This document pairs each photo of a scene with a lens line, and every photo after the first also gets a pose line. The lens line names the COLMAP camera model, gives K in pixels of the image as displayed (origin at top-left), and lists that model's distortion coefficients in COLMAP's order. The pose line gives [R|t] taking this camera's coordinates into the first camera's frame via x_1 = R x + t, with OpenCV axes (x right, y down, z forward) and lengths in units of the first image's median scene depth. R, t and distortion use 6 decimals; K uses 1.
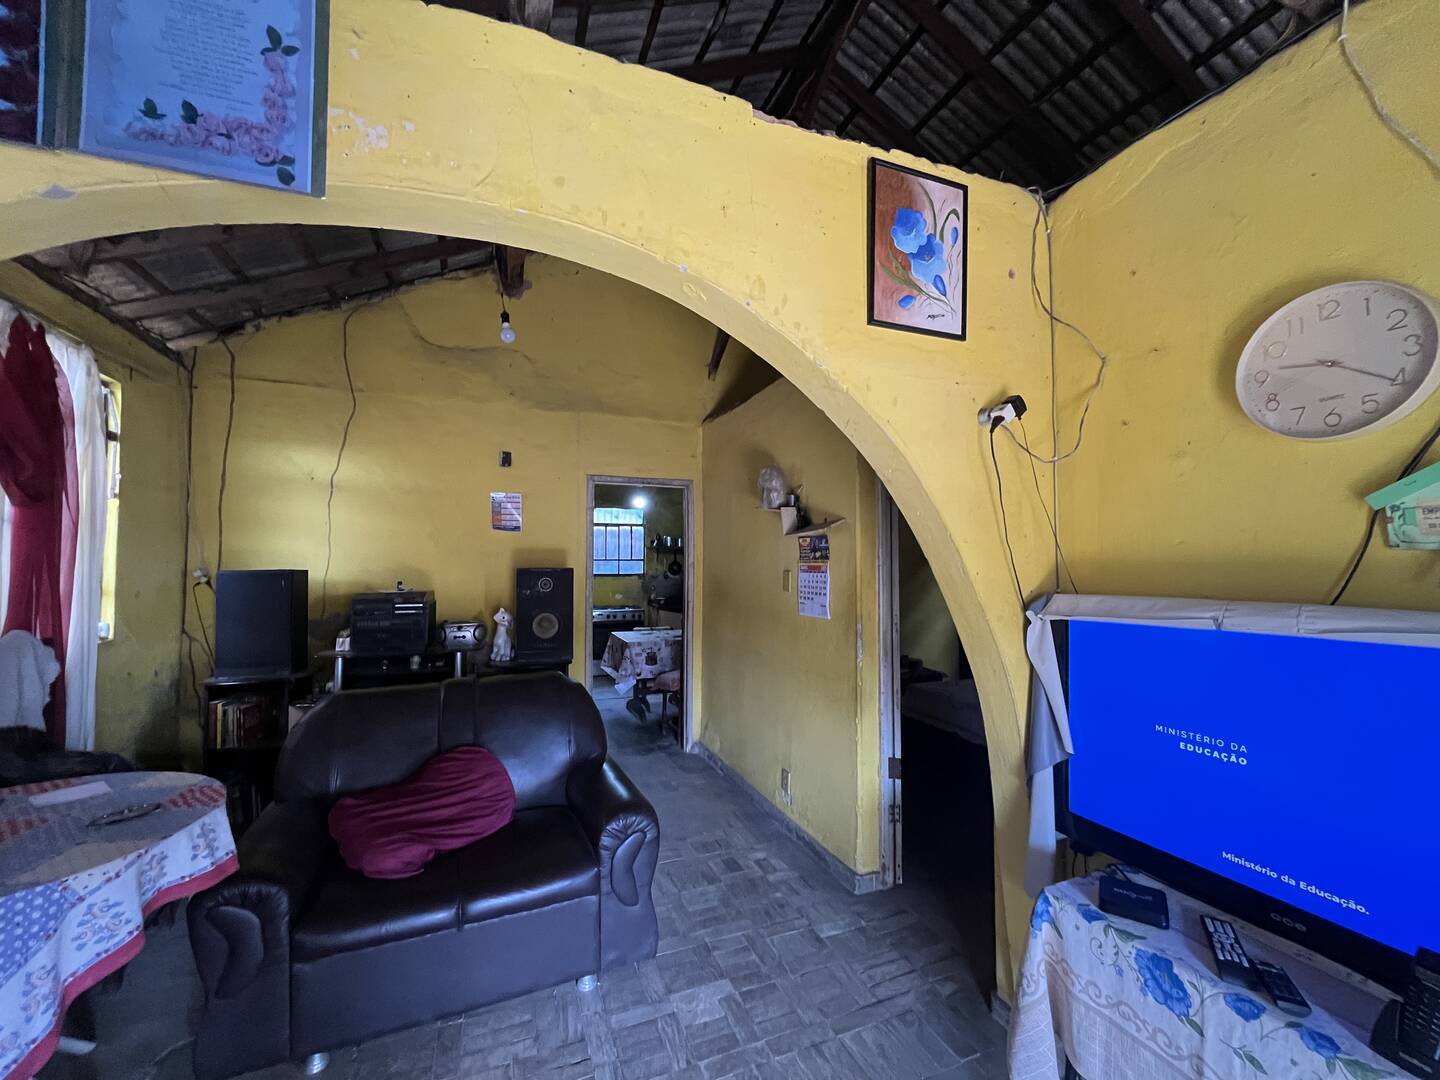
lens RADIAL K [[579.6, 0, 720.0], [0, 579.6, 540.0], [0, 0, 1]] dist [-0.002543, -0.000329]
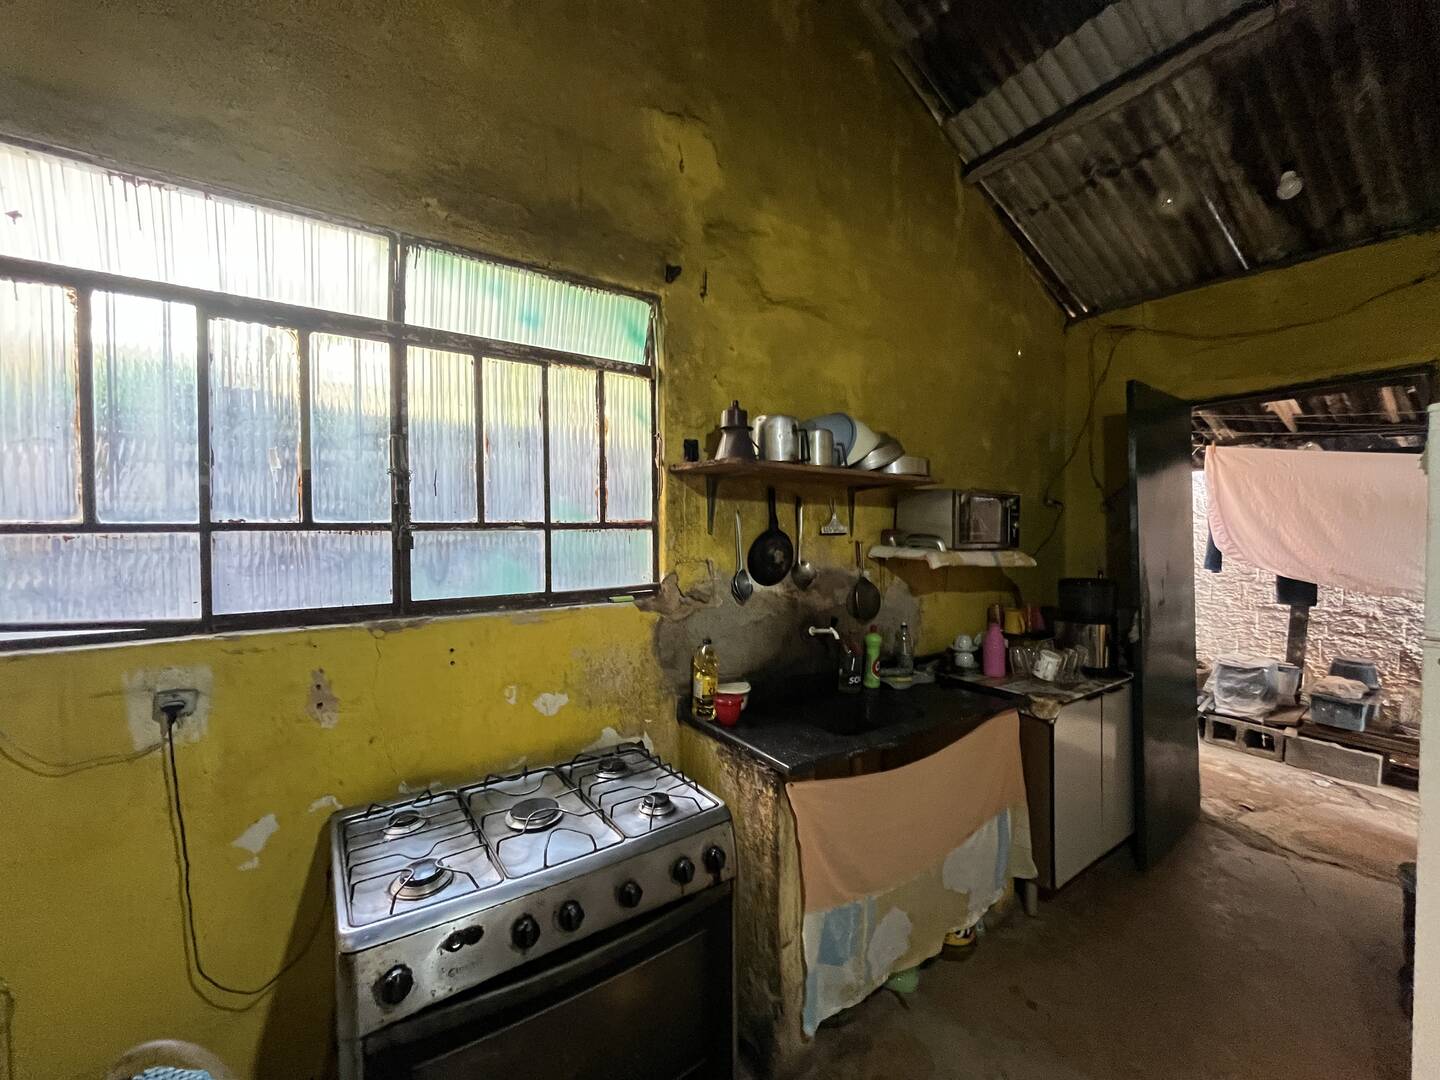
lens RADIAL K [[579.6, 0, 720.0], [0, 579.6, 540.0], [0, 0, 1]] dist [-0.002543, -0.000329]
pose [[0.974423, -0.014379, 0.224262, -0.159485], [0.001407, 0.998322, 0.057895, 0.027214], [-0.224719, -0.056098, 0.972808, 0.775359]]
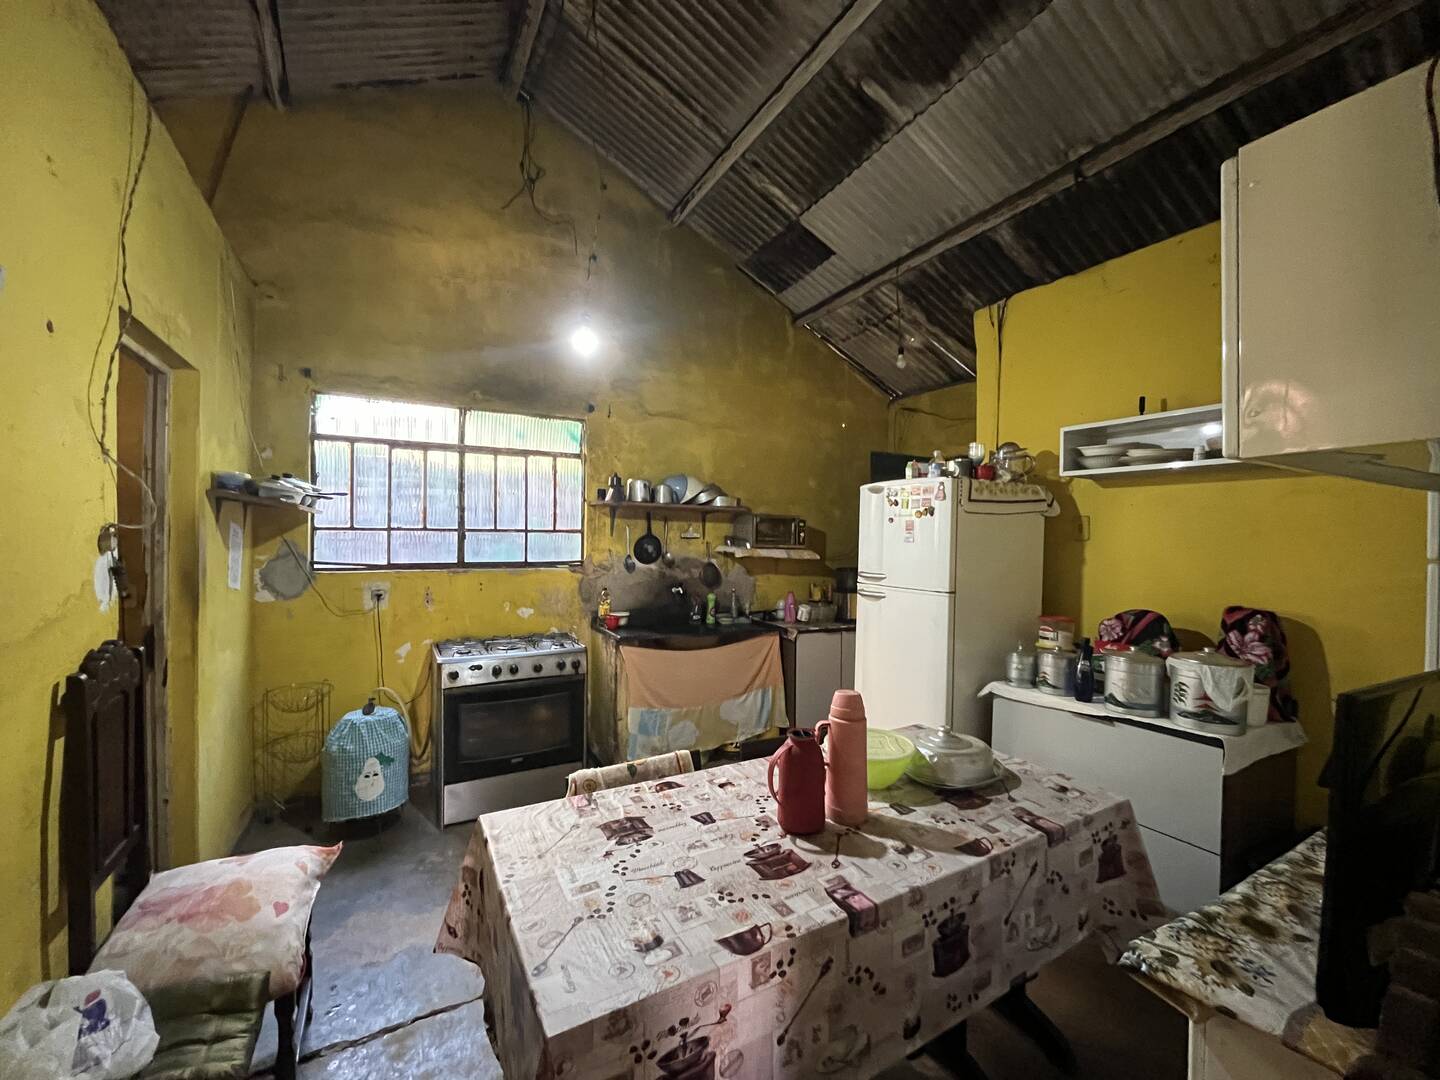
lens RADIAL K [[579.6, 0, 720.0], [0, 579.6, 540.0], [0, 0, 1]] dist [-0.002543, -0.000329]
pose [[0.991421, 0.006478, 0.130544, -0.083204], [-0.012532, 0.998881, 0.045612, 0.018919], [-0.130103, -0.046857, 0.990393, 0.528186]]
